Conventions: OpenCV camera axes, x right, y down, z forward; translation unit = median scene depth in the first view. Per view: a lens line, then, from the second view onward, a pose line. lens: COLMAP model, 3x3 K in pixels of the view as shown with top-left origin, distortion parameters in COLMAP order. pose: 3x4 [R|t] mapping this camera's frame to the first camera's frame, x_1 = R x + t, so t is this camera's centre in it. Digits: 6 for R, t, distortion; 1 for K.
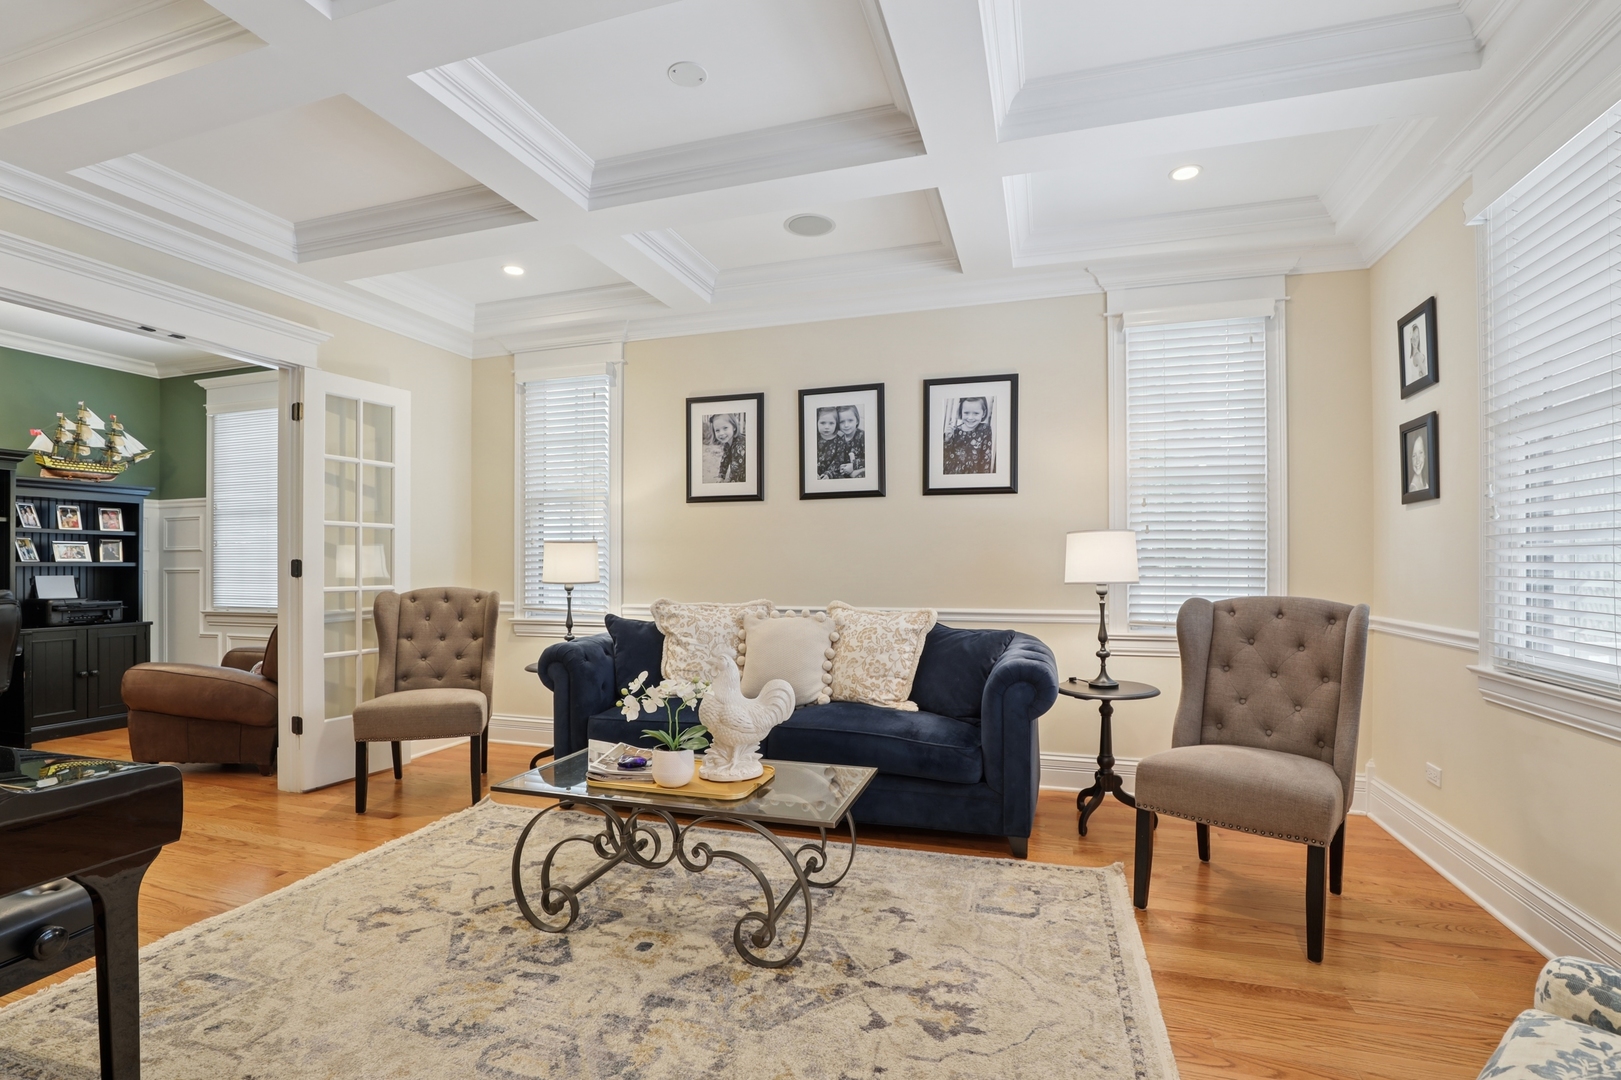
lens RADIAL K [[747.1, 0, 811.2], [0, 747.1, 558.7], [0, 0, 1]] dist [-0.039553, 0.006056]
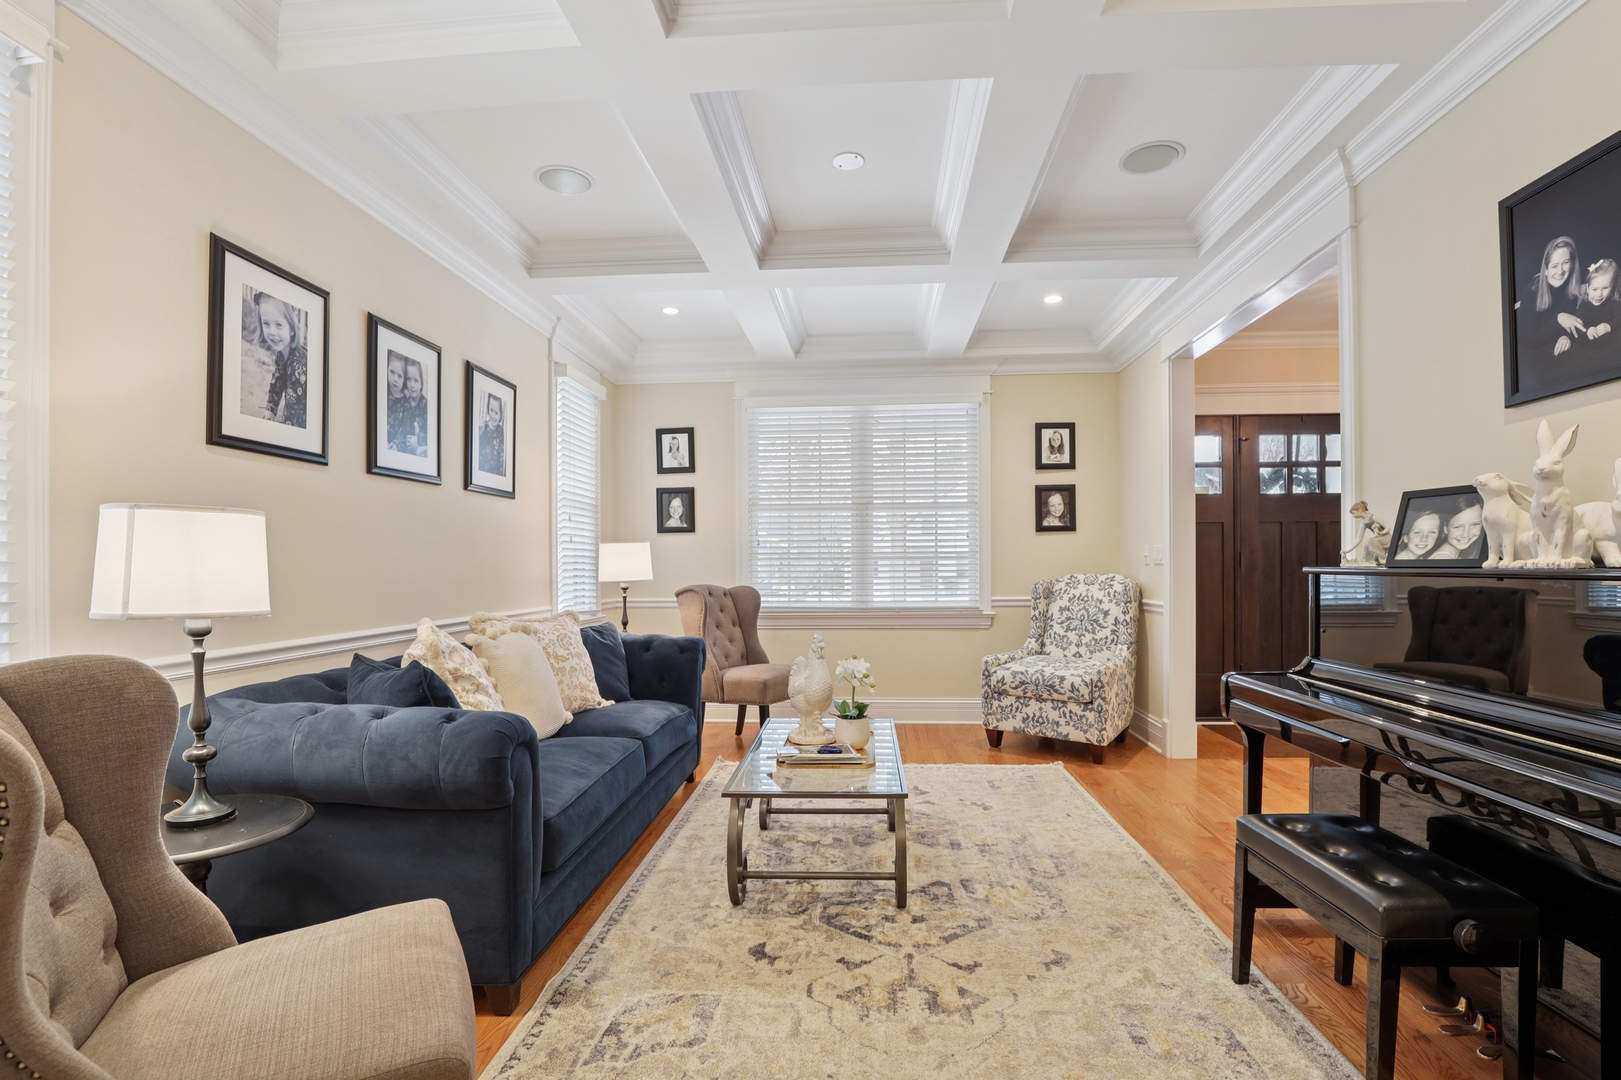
lens RADIAL K [[747.1, 0, 817.2], [0, 747.1, 571.9], [0, 0, 1]] dist [-0.039553, 0.006056]
pose [[-0.229371, -0.005541, 0.973323, -0.834362], [0.000659, 0.999983, 0.005848, 0.007719], [-0.973339, 0.001983, -0.229363, 0.826983]]
